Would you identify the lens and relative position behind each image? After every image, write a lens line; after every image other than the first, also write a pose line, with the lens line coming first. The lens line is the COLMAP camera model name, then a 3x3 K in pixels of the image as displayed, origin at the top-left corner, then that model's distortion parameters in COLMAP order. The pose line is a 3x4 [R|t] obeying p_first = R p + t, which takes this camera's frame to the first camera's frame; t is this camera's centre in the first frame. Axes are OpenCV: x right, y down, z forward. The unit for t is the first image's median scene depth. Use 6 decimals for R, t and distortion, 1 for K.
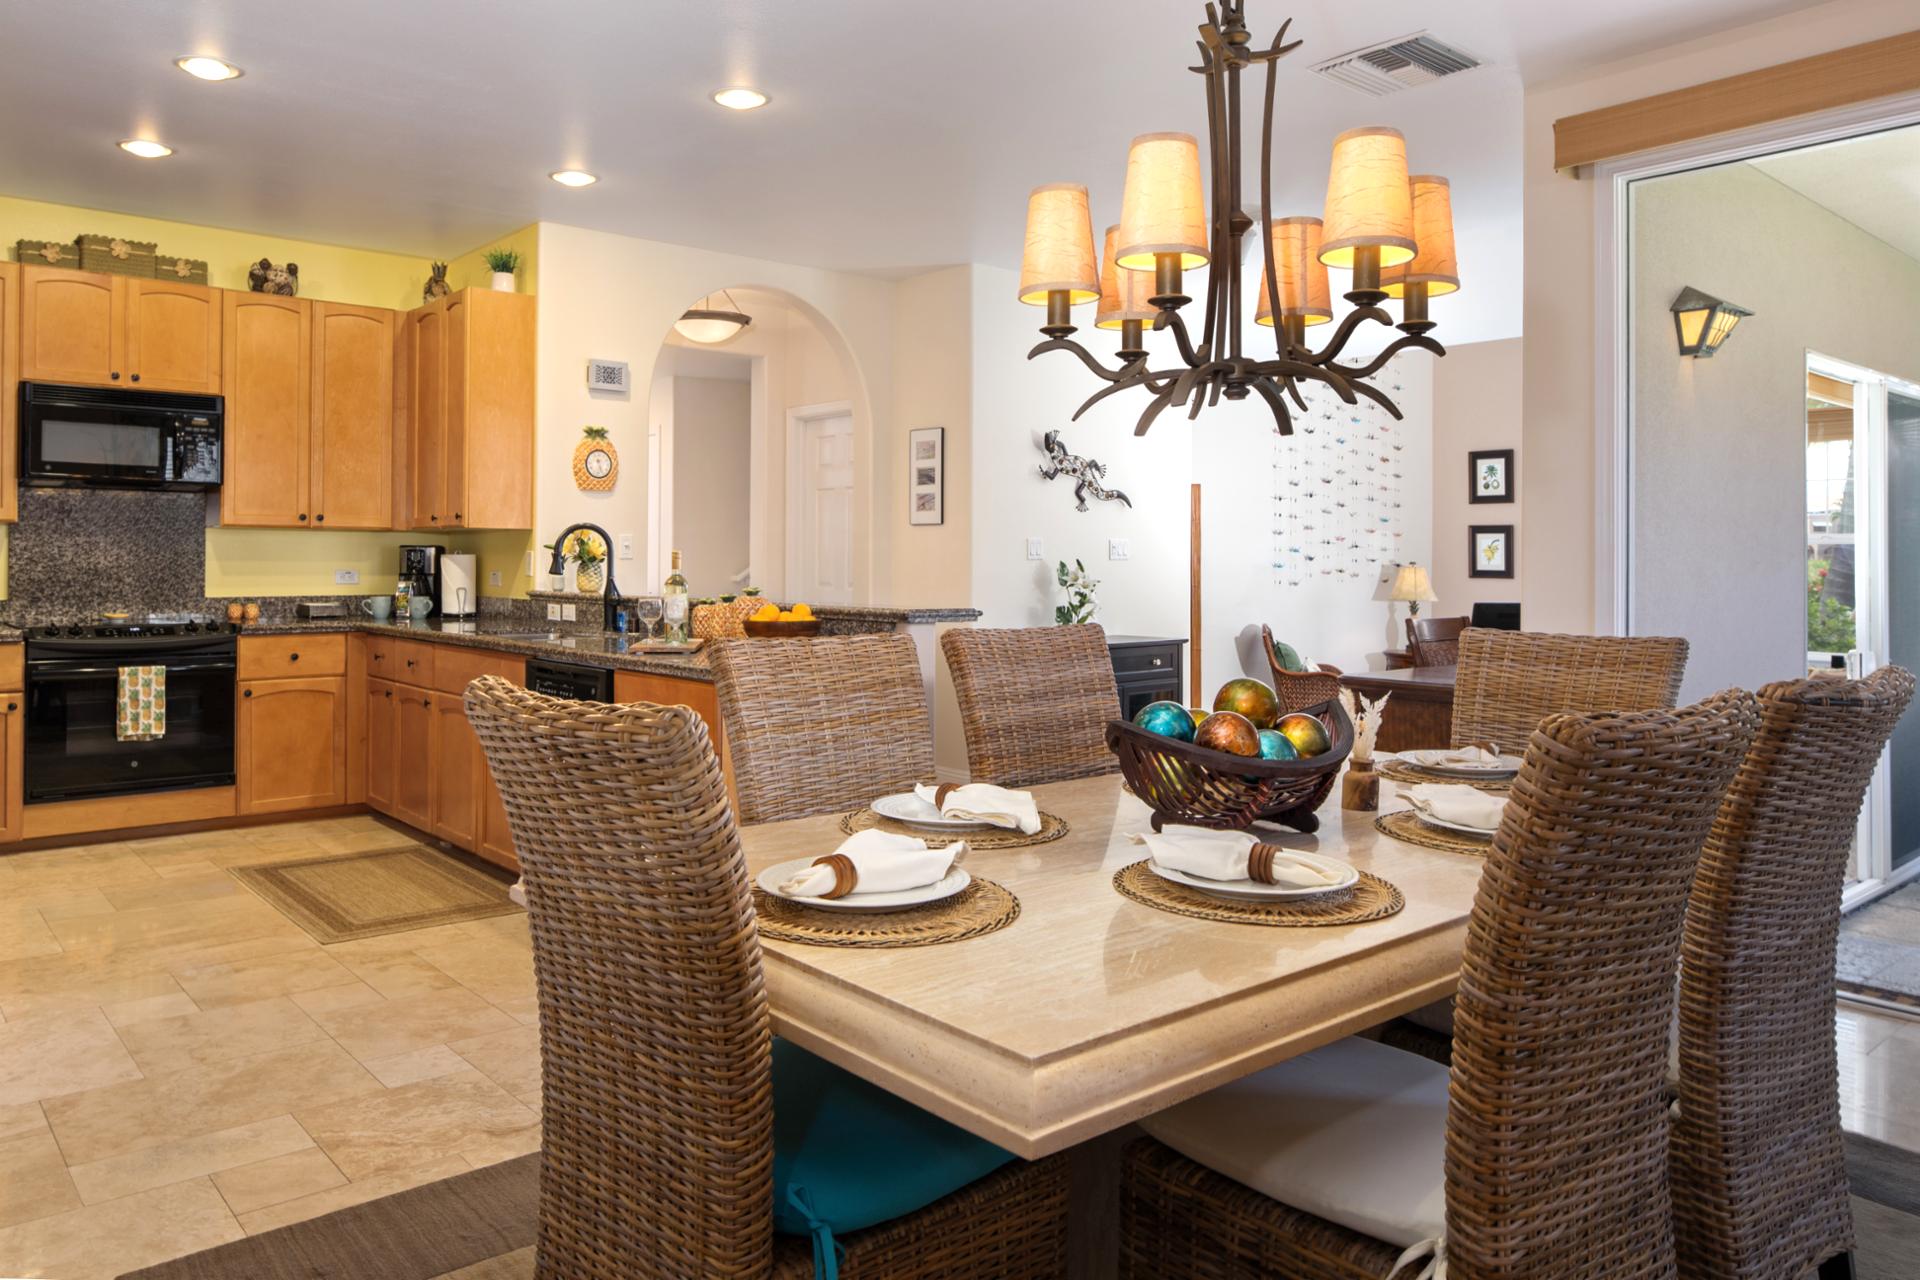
lens RADIAL K [[1298.1, 0, 908.9], [0, 1298.1, 553.9], [0, 0, 1]] dist [-0.004250, -0.004066]
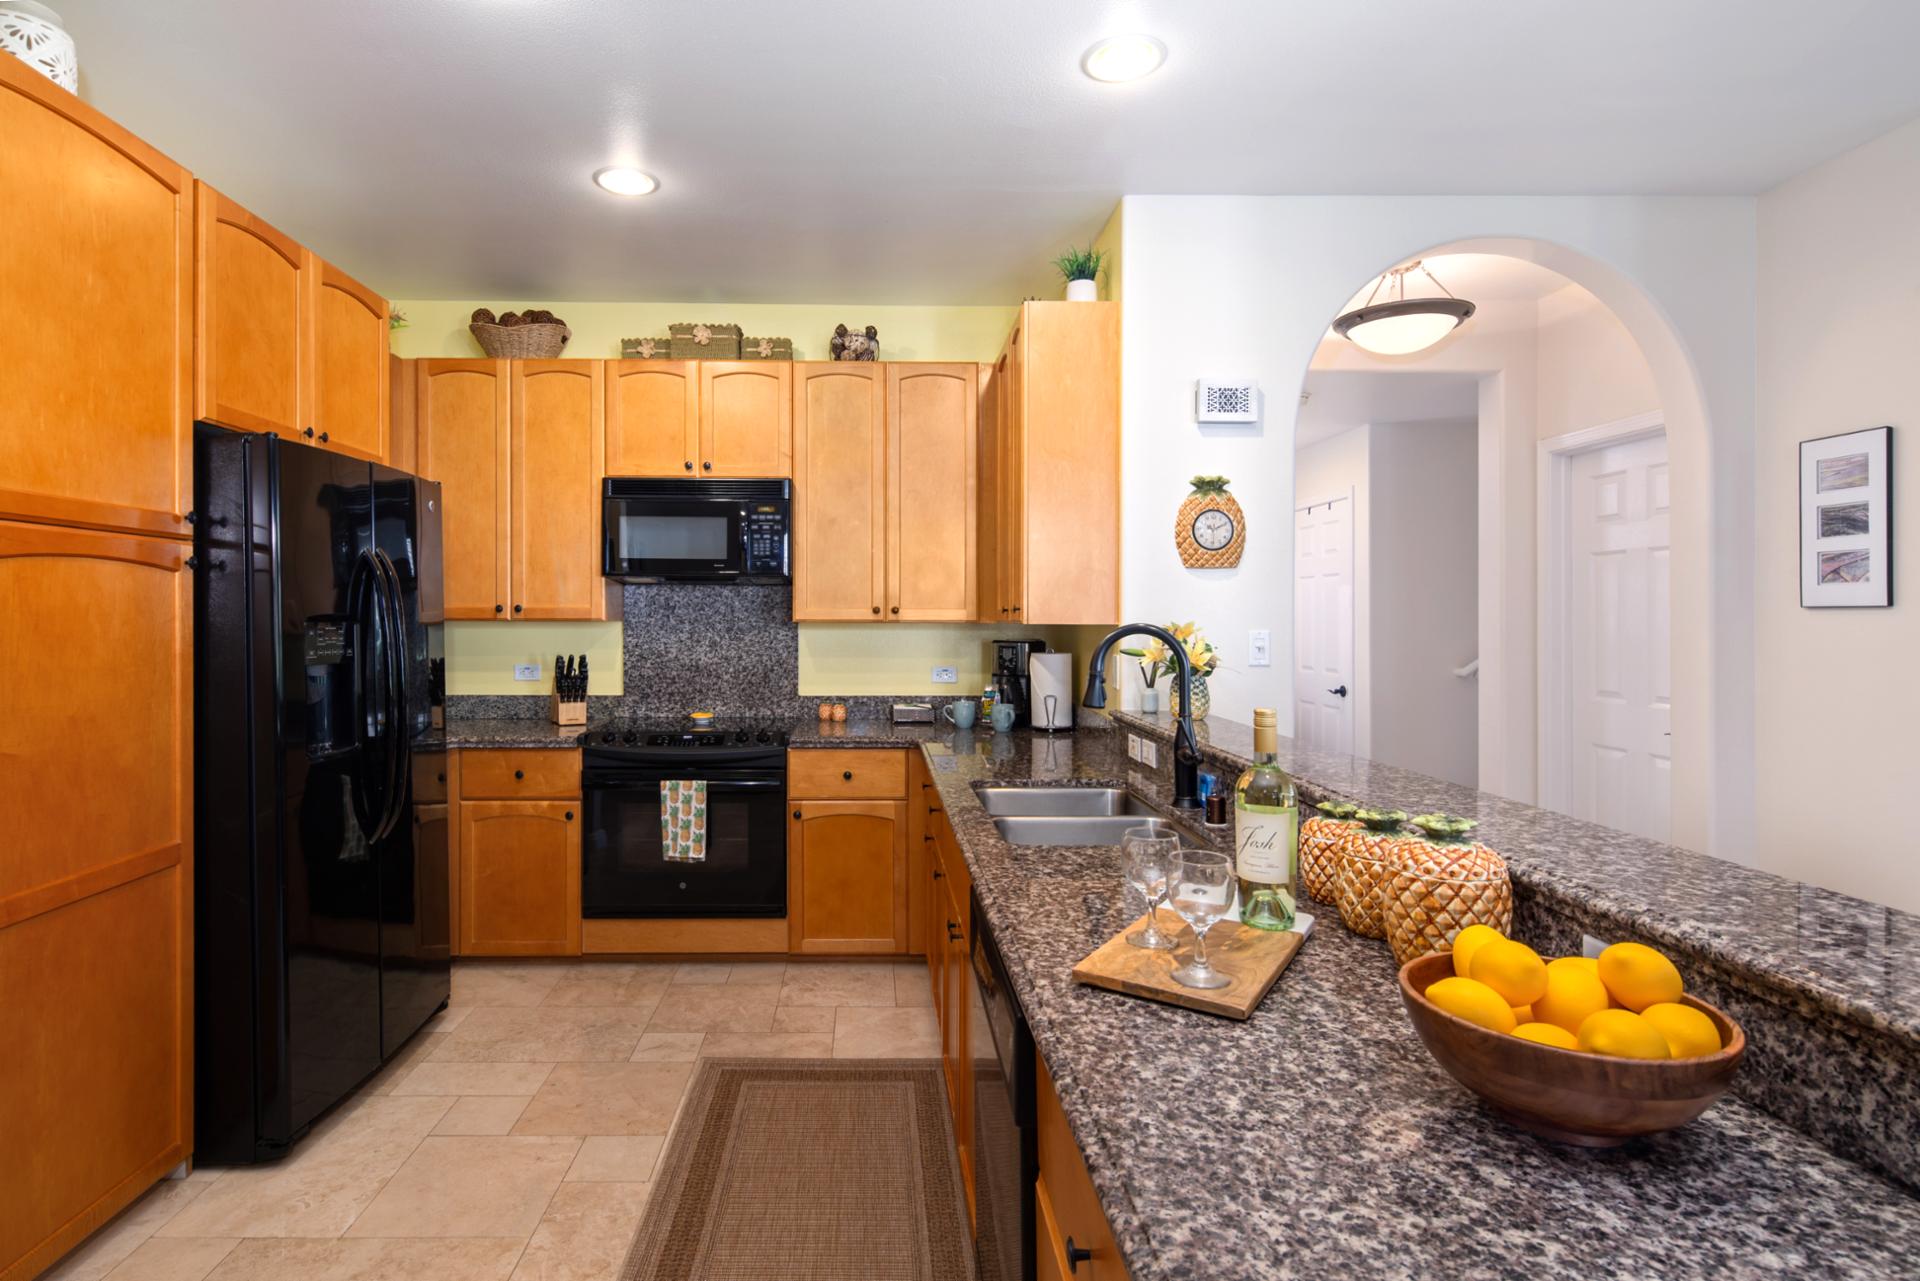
lens RADIAL K [[972.5, 0, 874.0], [0, 972.5, 612.8], [0, 0, 1]] dist [0.002361, -0.003902]
pose [[0.771316, -0.006176, -0.636423, -0.049019], [0.003368, 0.999979, -0.005621, -0.022747], [0.636444, 0.002192, 0.771320, 0.488053]]
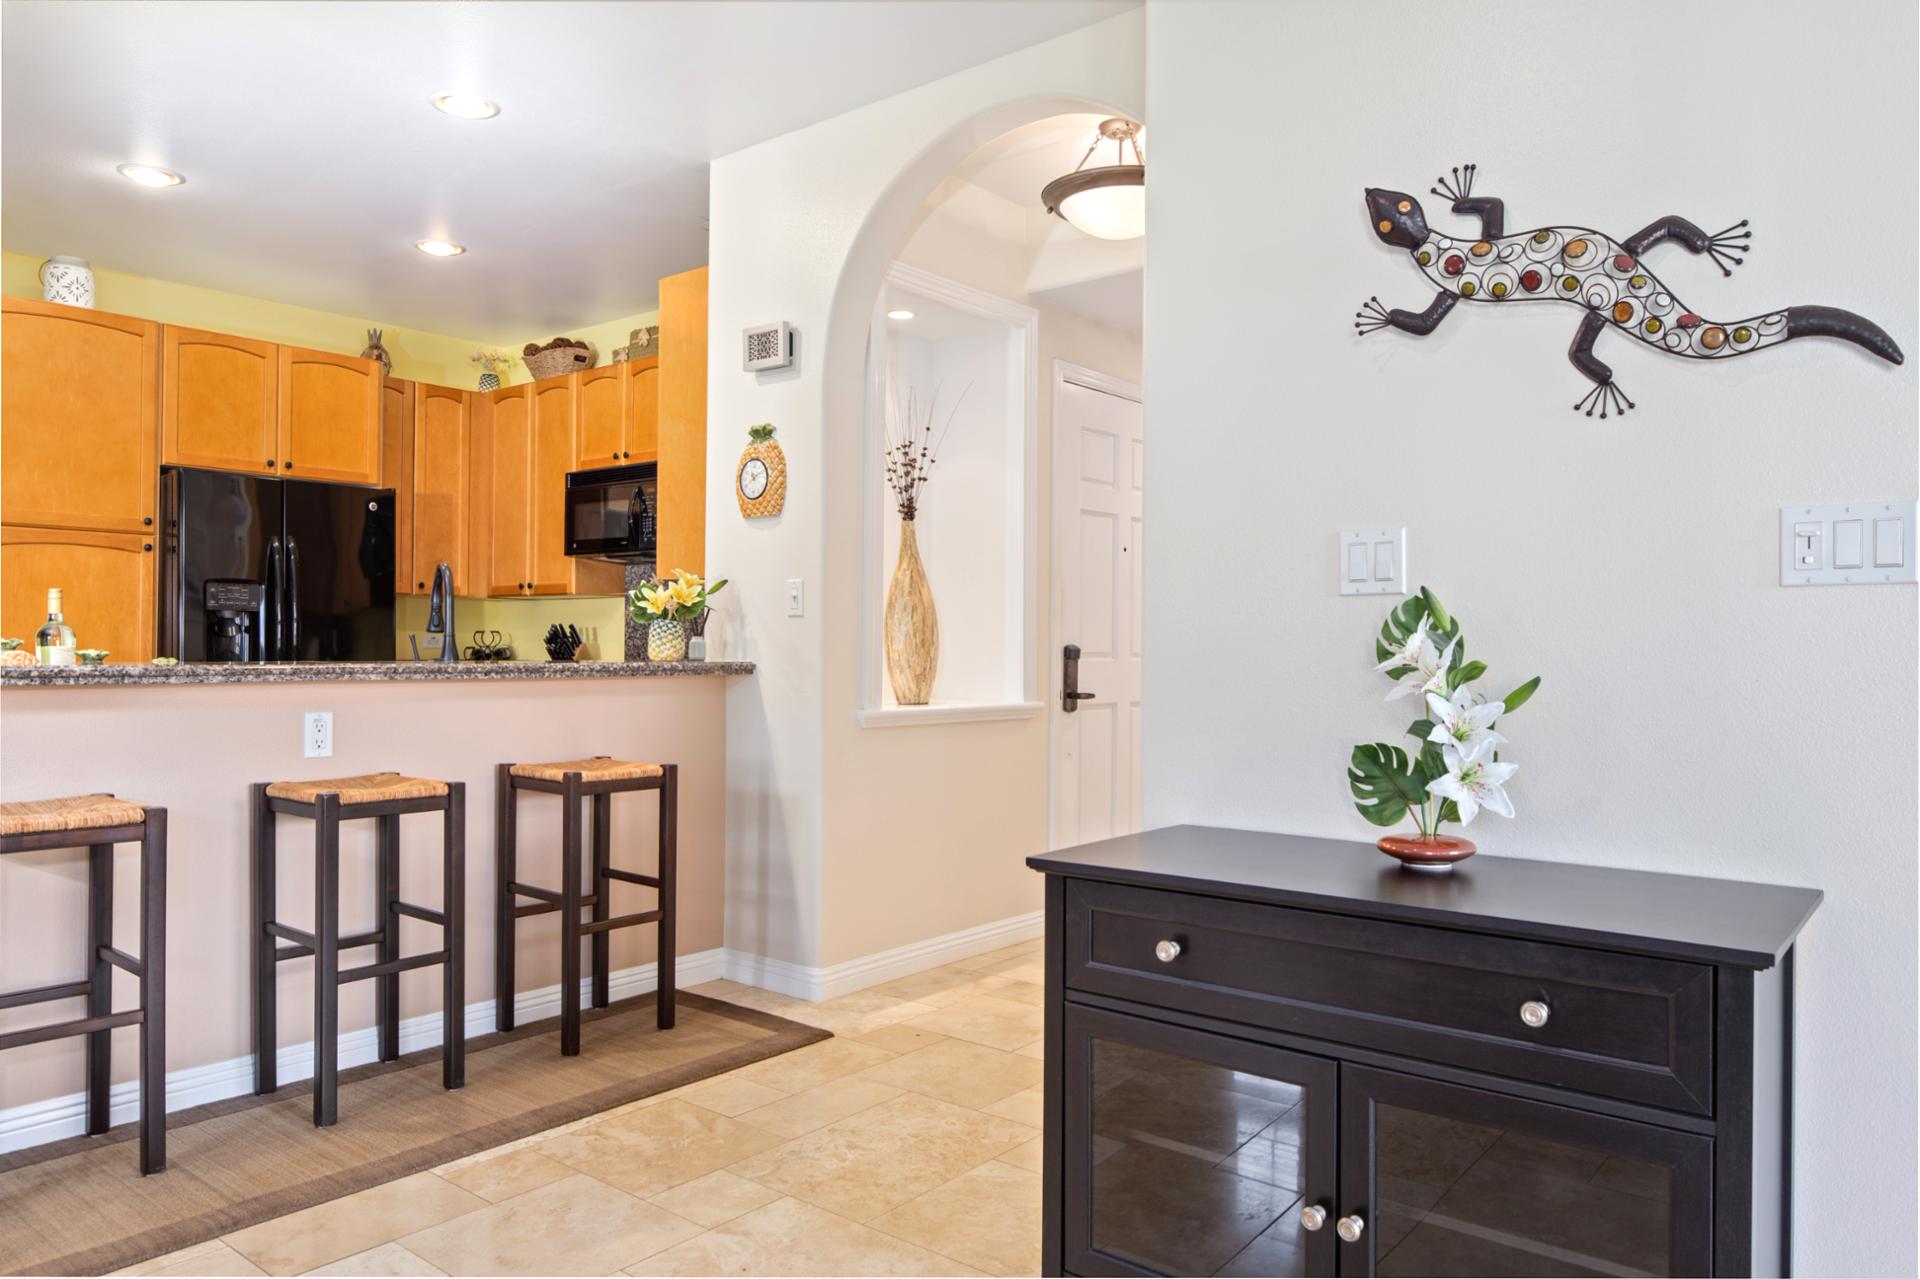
lens RADIAL K [[1298.1, 0, 961.9], [0, 1298.1, 639.6], [0, 0, 1]] dist [-0.004250, -0.004066]
pose [[0.178896, -0.006499, -0.983846, 0.459417], [-0.004825, 0.999960, -0.007483, 0.020439], [0.983856, 0.006086, 0.178858, 0.992638]]
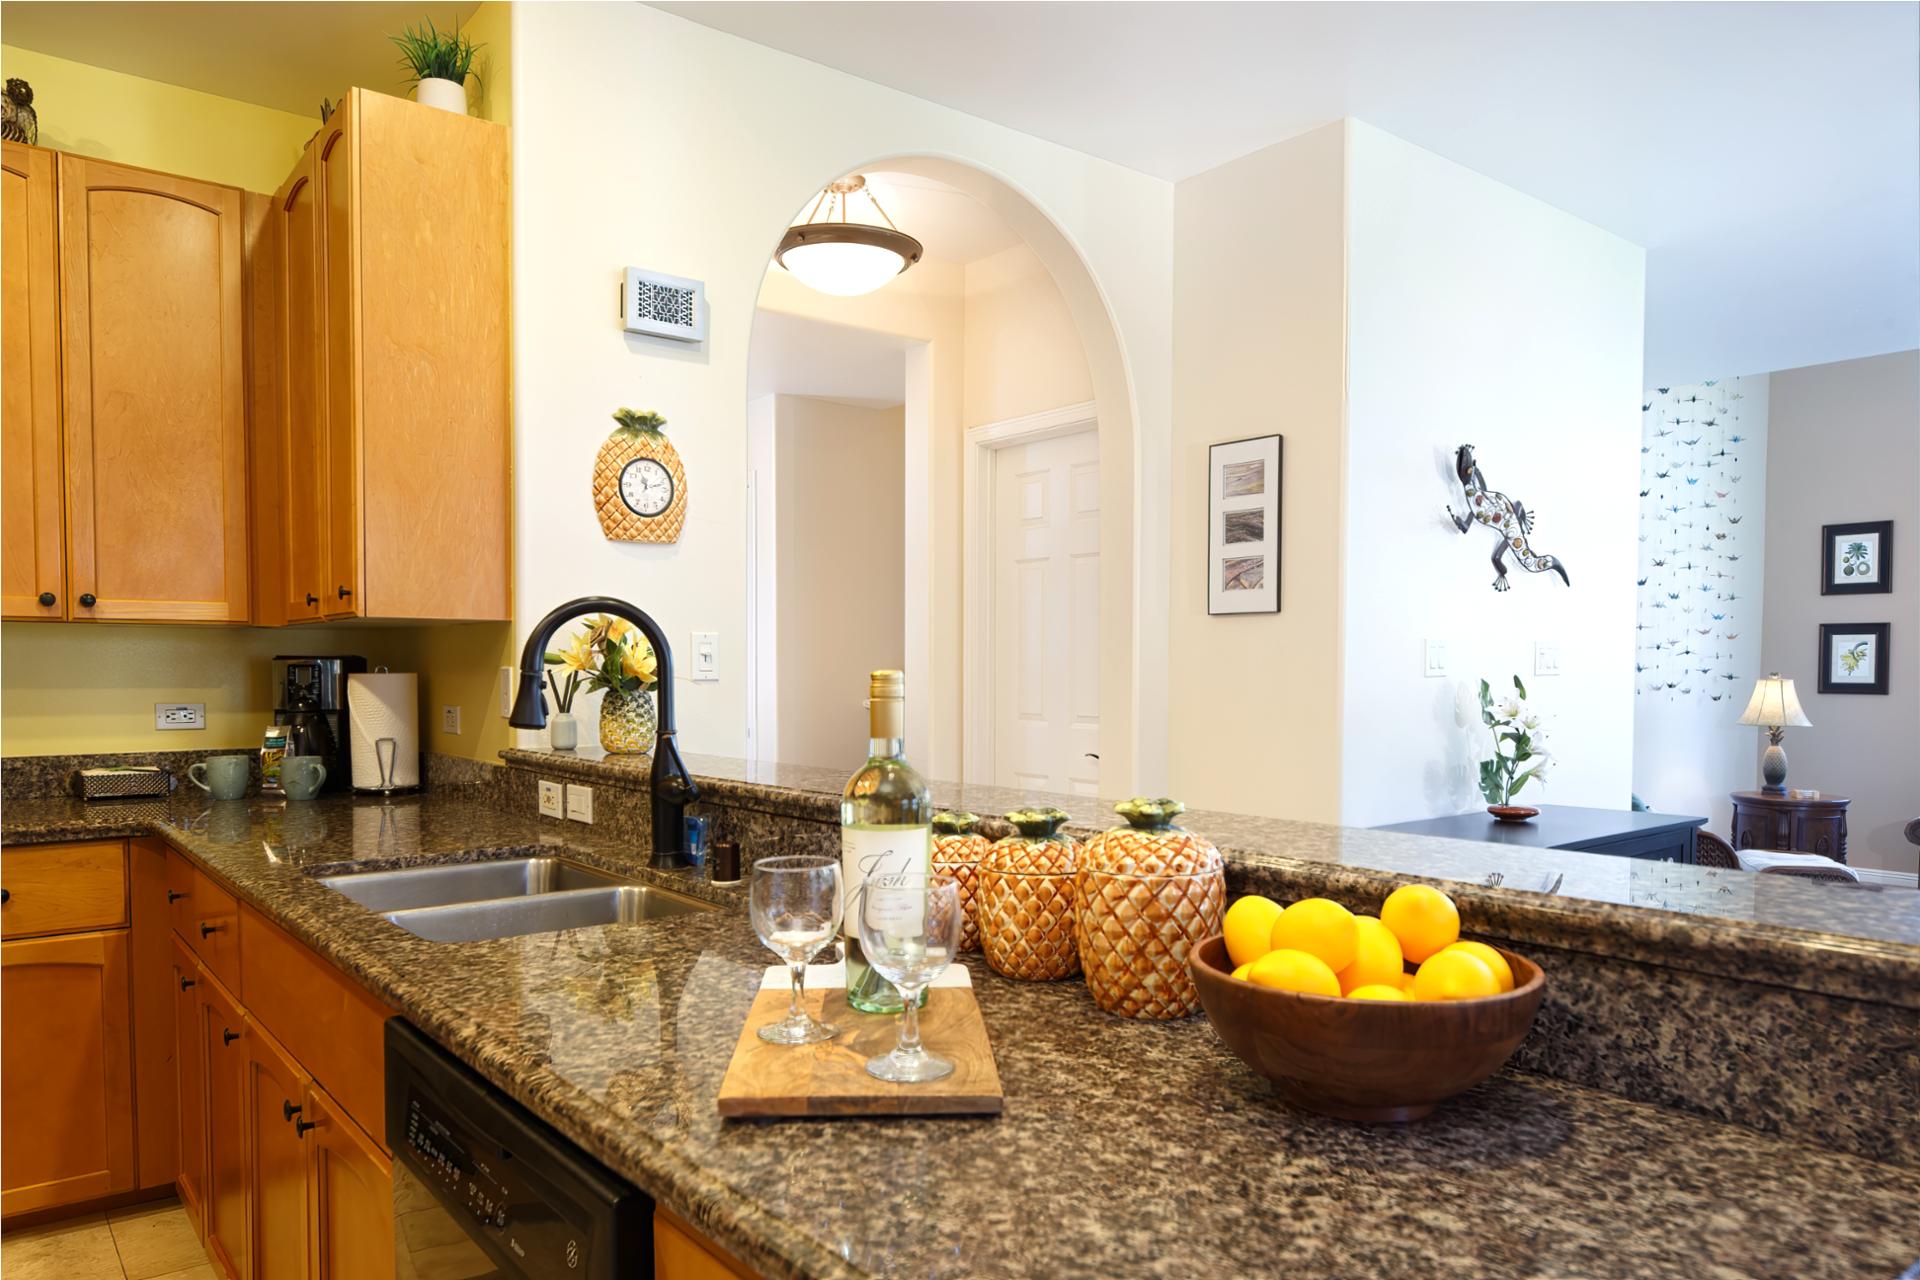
lens RADIAL K [[1298.1, 0, 956.0], [0, 1298.1, 715.8], [0, 0, 1]] dist [-0.004250, -0.004066]
pose [[0.999707, -0.003449, -0.023971, -0.112089], [0.004416, 0.999174, 0.040399, -0.002574], [0.023812, -0.040493, 0.998896, 0.515635]]
